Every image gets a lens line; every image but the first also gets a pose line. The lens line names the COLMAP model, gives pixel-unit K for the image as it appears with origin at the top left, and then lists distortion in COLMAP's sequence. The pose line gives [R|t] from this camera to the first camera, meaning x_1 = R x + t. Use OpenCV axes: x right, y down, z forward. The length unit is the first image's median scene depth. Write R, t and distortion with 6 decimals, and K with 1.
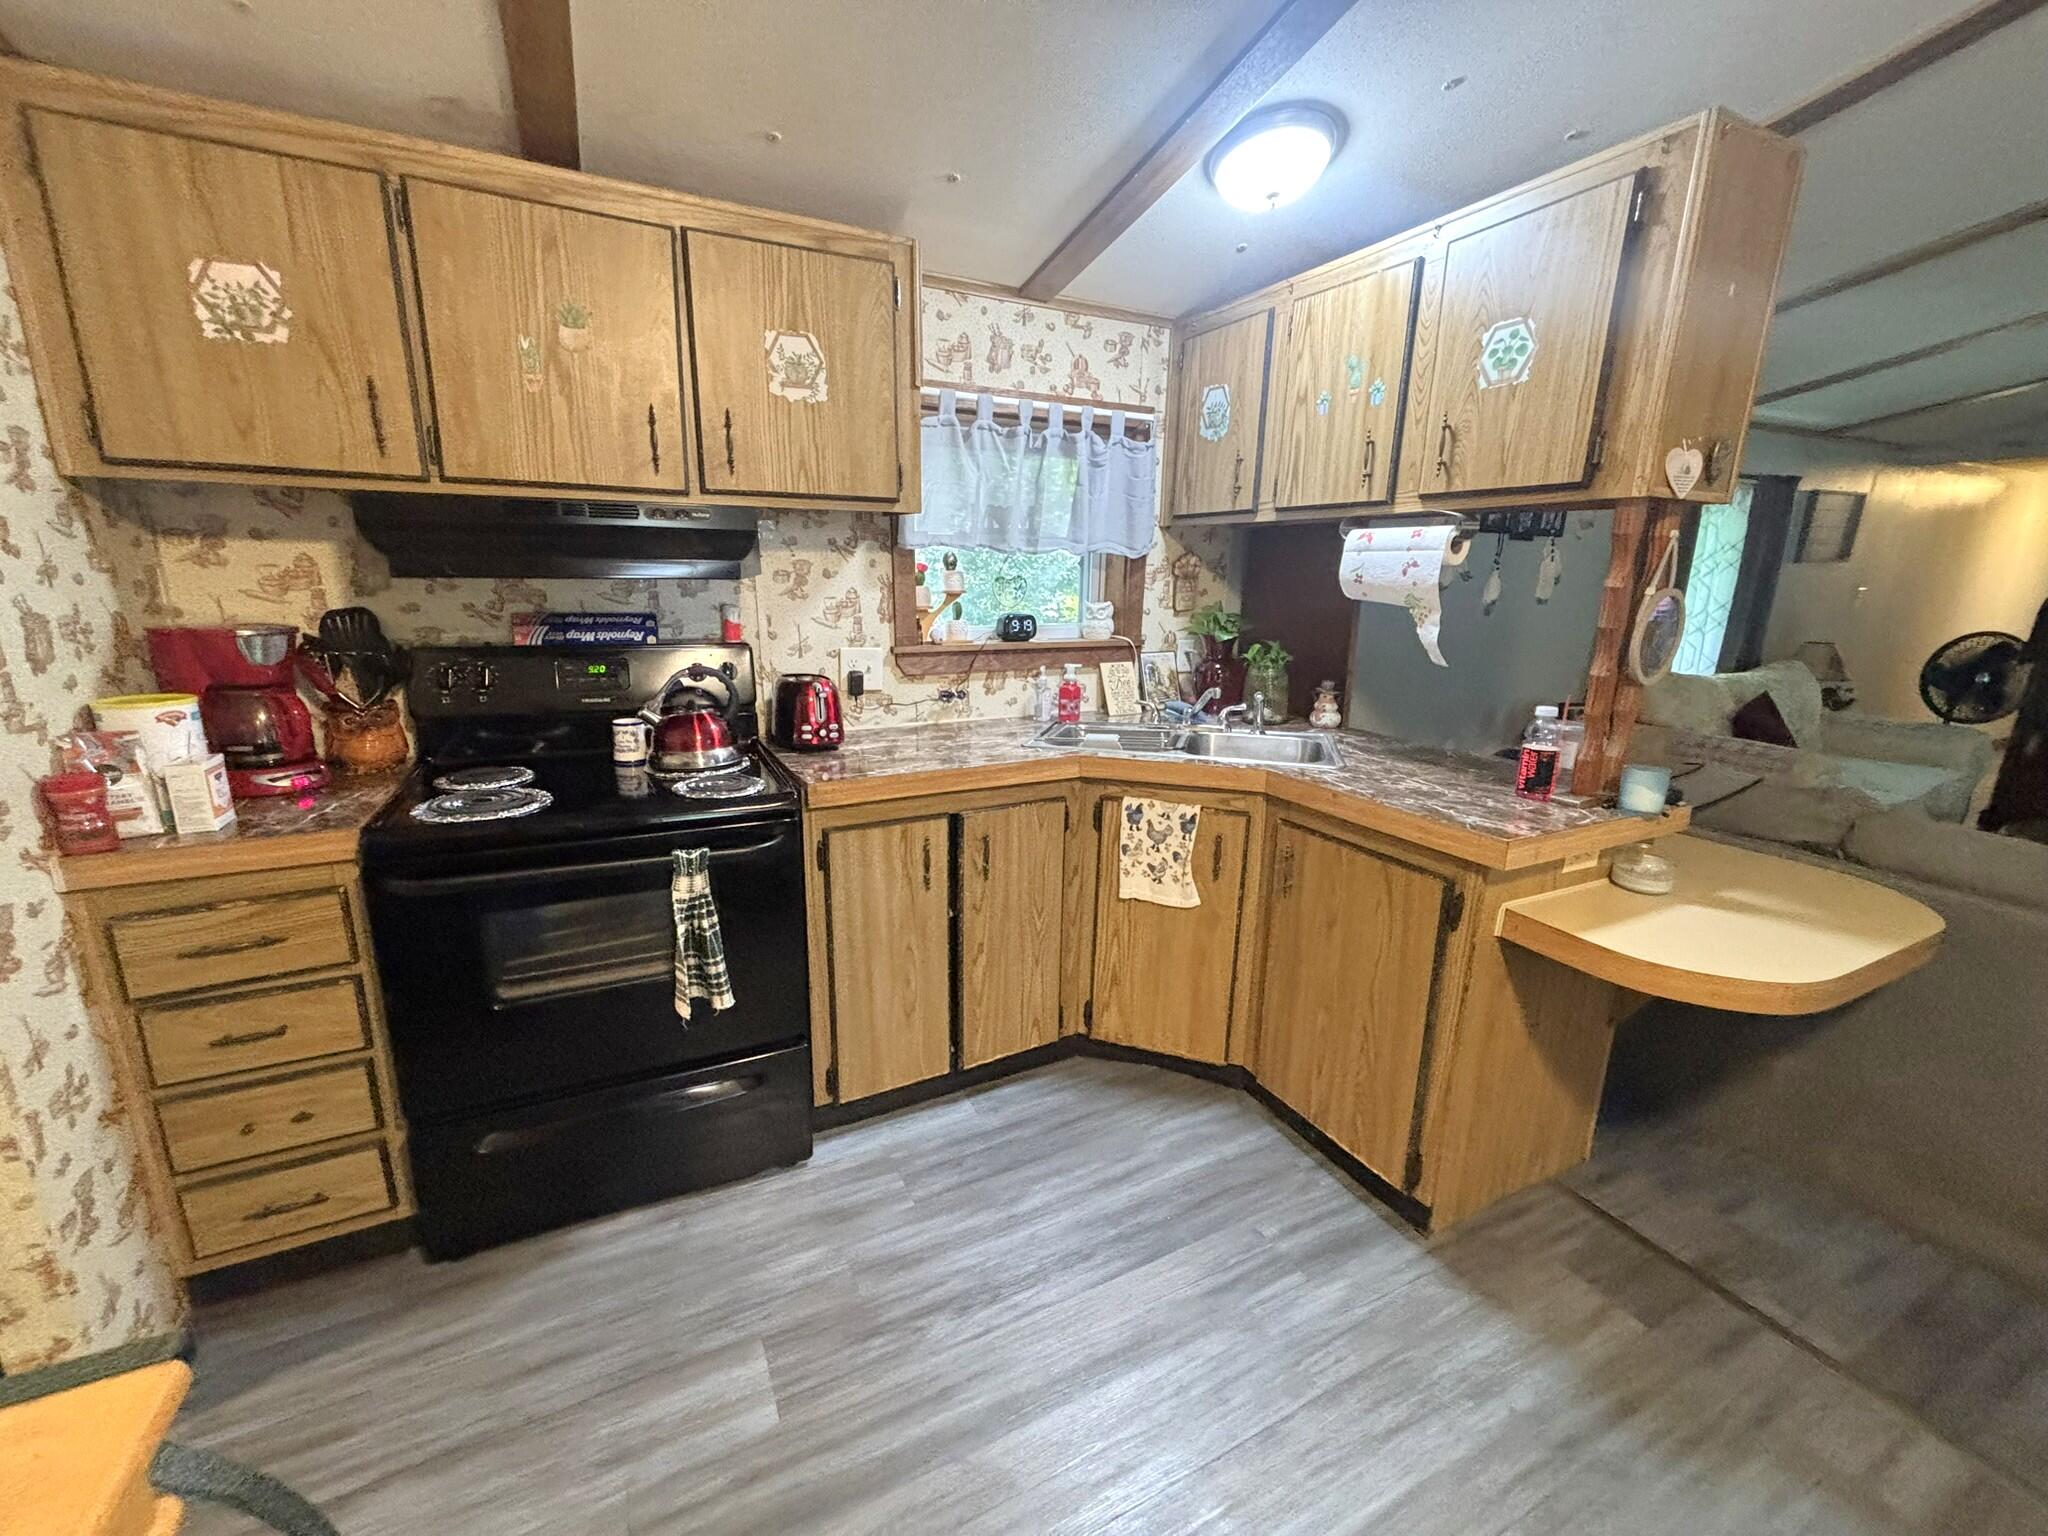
lens RADIAL K [[822.2, 0, 1020.3], [0, 822.2, 768.4], [0, 0, 1]] dist [-0.002028, -0.000077]
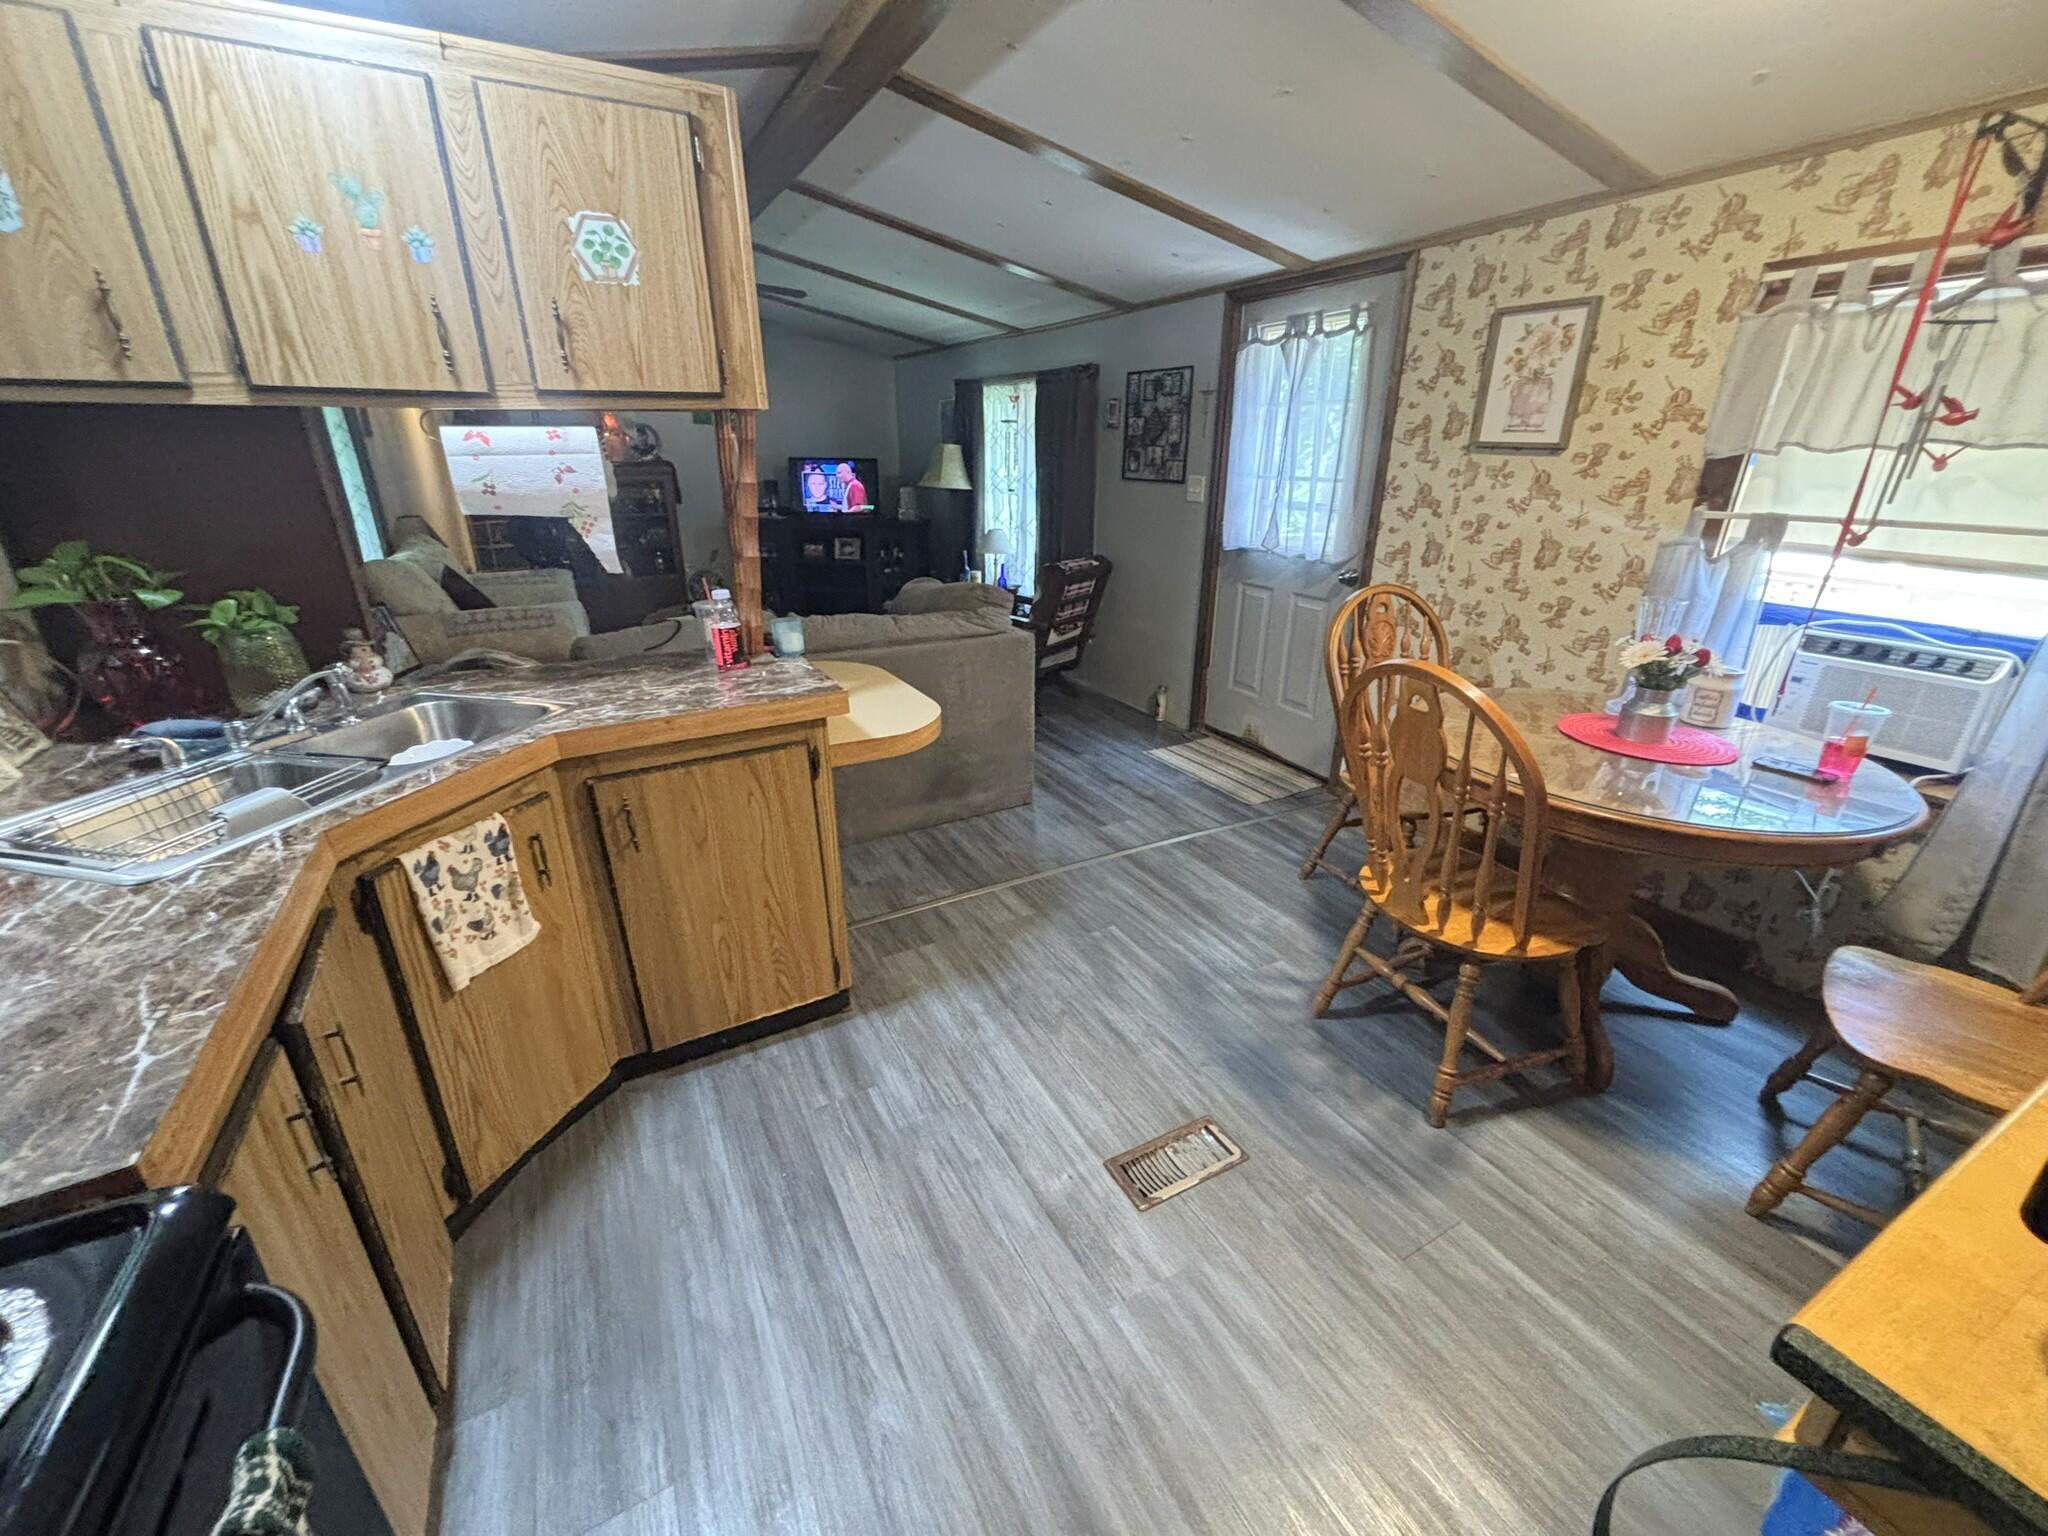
lens RADIAL K [[822.2, 0, 1020.3], [0, 822.2, 768.4], [0, 0, 1]] dist [-0.002028, -0.000077]
pose [[-0.029450, -0.381507, 0.923897, -0.557414], [0.238336, 0.894958, 0.377154, -0.189262], [-0.970736, 0.231306, 0.064570, 0.568005]]
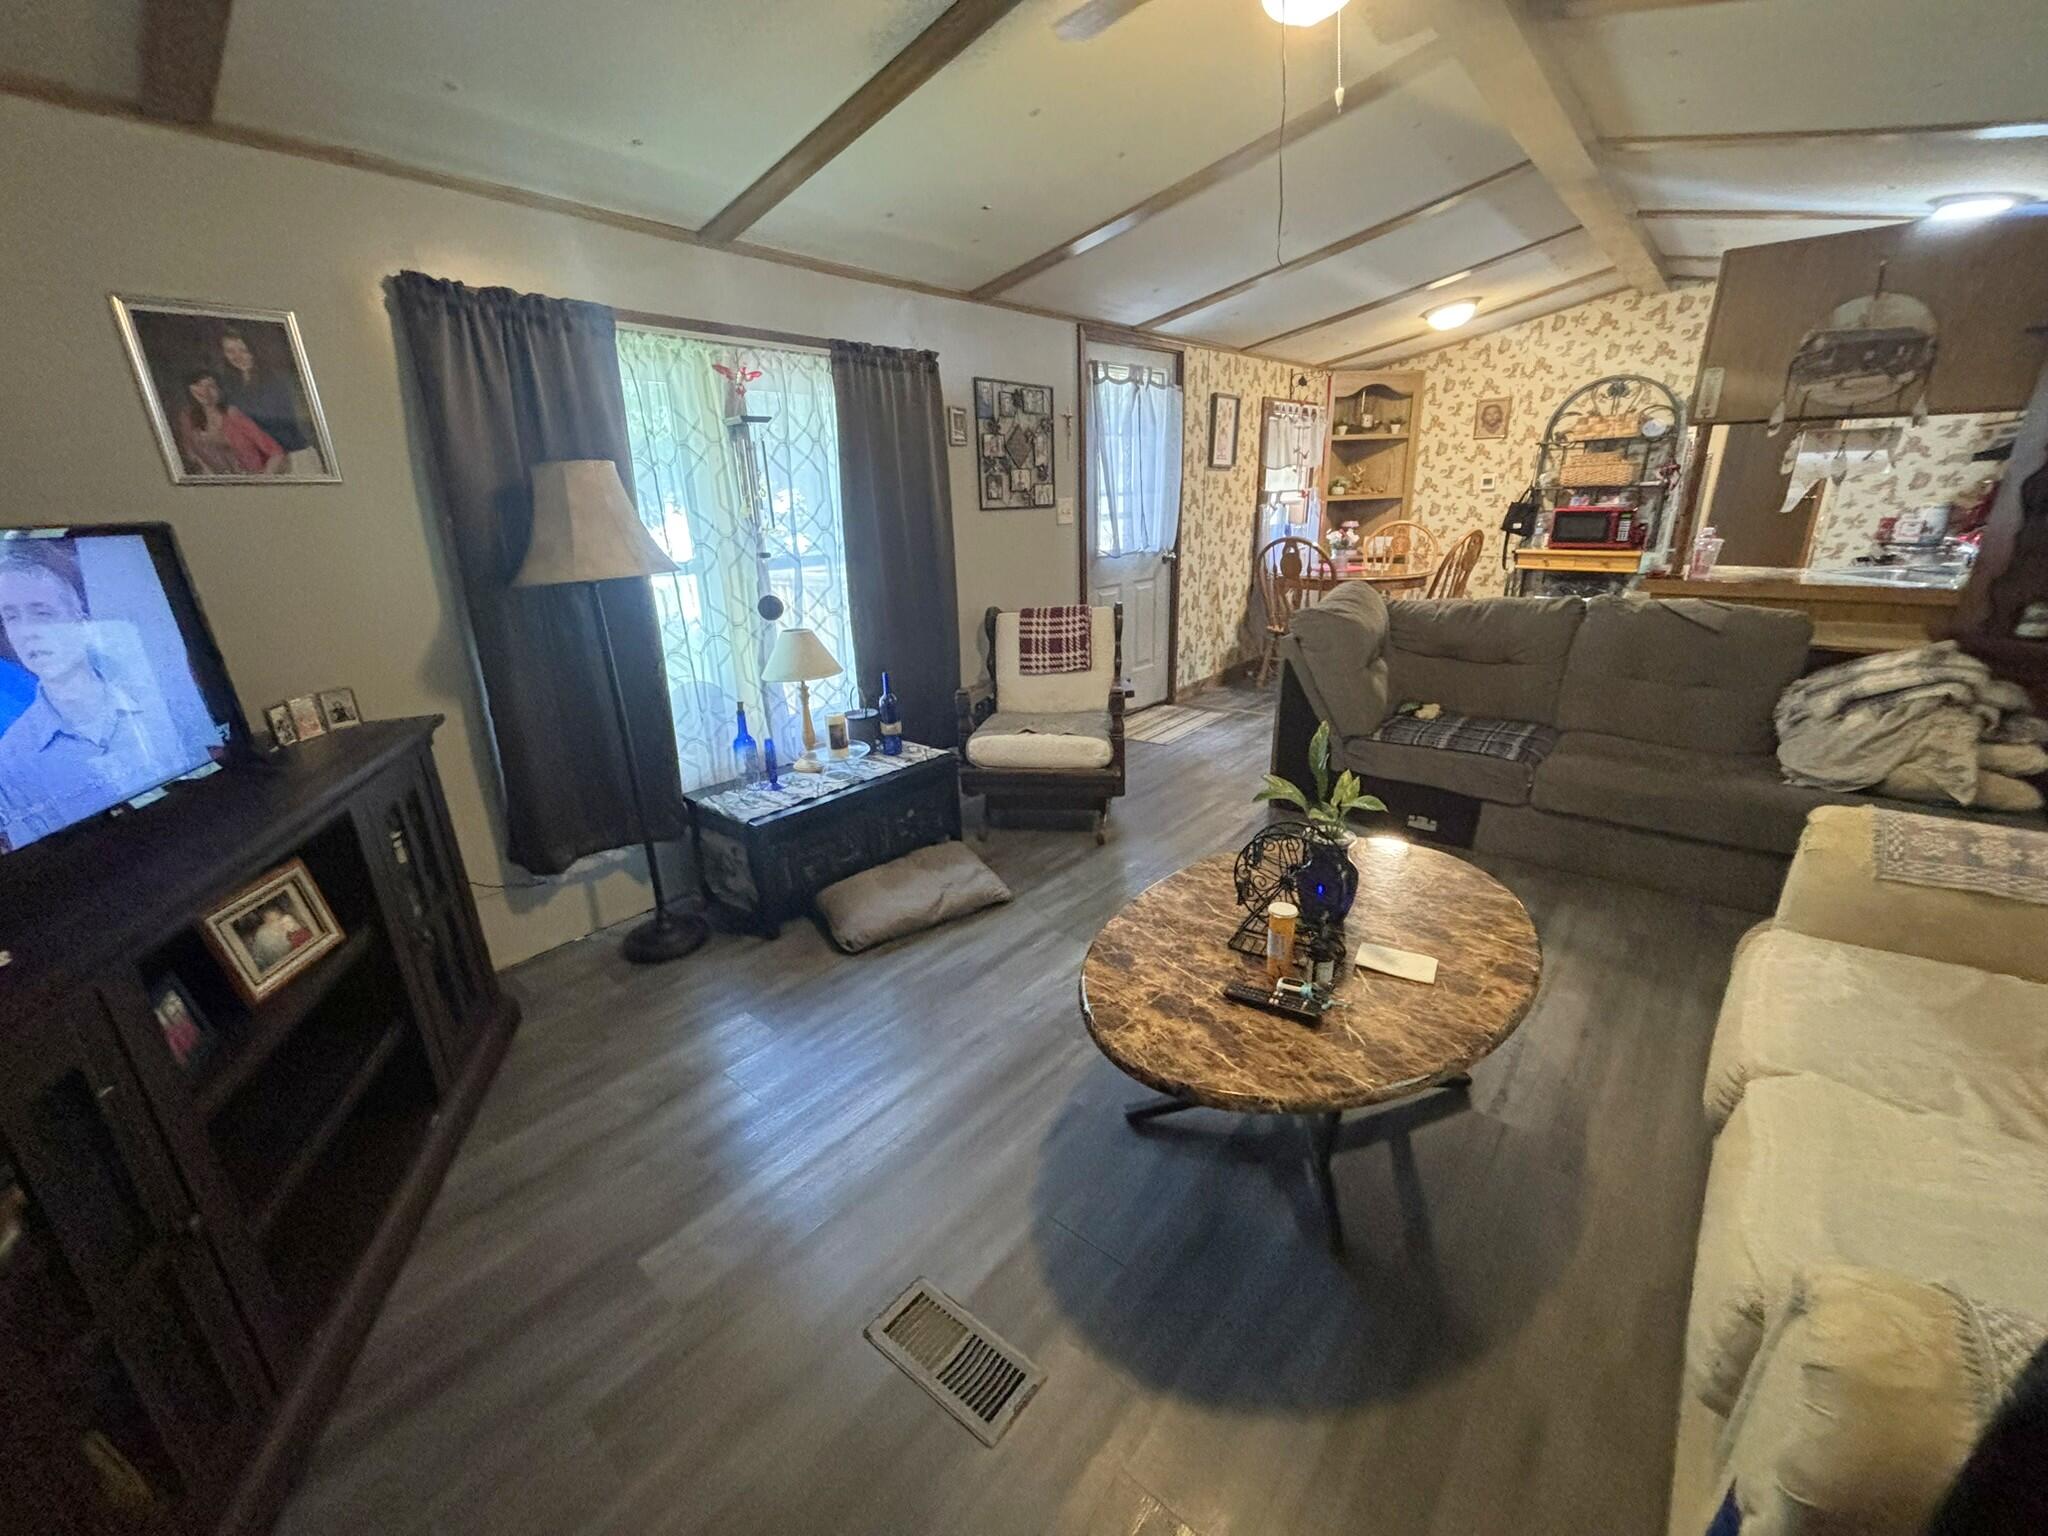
lens RADIAL K [[826.4, 0, 1029.3], [0, 826.4, 795.1], [0, 0, 1]] dist [-0.000167, -0.000056]
pose [[-0.917431, 0.148770, -0.369036, 2.644770], [-0.082122, 0.836707, 0.541458, -0.465112], [0.389328, 0.527056, -0.755404, 2.075954]]
